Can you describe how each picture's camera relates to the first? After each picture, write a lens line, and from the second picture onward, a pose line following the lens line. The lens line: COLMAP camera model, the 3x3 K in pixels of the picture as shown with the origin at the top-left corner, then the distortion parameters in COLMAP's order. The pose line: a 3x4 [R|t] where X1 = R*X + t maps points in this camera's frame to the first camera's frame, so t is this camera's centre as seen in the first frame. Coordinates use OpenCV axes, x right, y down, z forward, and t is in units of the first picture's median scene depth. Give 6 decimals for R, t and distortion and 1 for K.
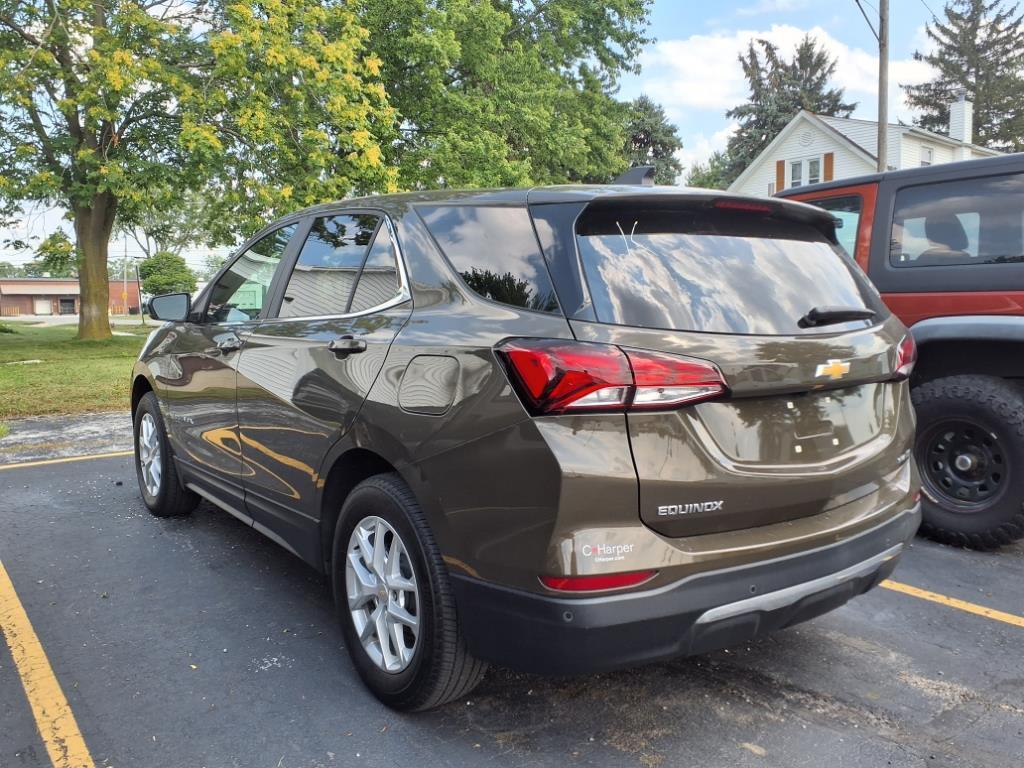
lens RADIAL K [[830.9, 0, 515.3], [0, 830.9, 344.3], [0, 0, 1]] dist [0.026330, -0.010309]
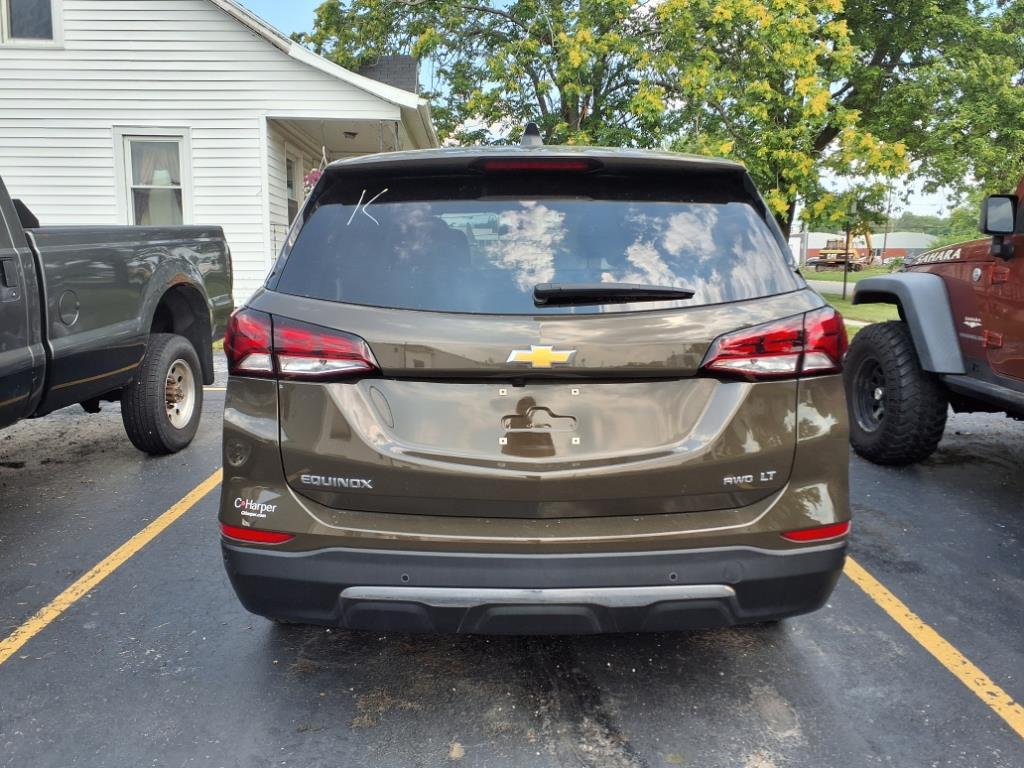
lens RADIAL K [[830.9, 0, 515.3], [0, 830.9, 344.3], [0, 0, 1]] dist [0.026330, -0.010309]
pose [[0.802283, 0.071555, -0.592640, 0.781821], [-0.039496, 0.996977, 0.066907, -0.034217], [0.595636, -0.030271, 0.802684, 0.271440]]
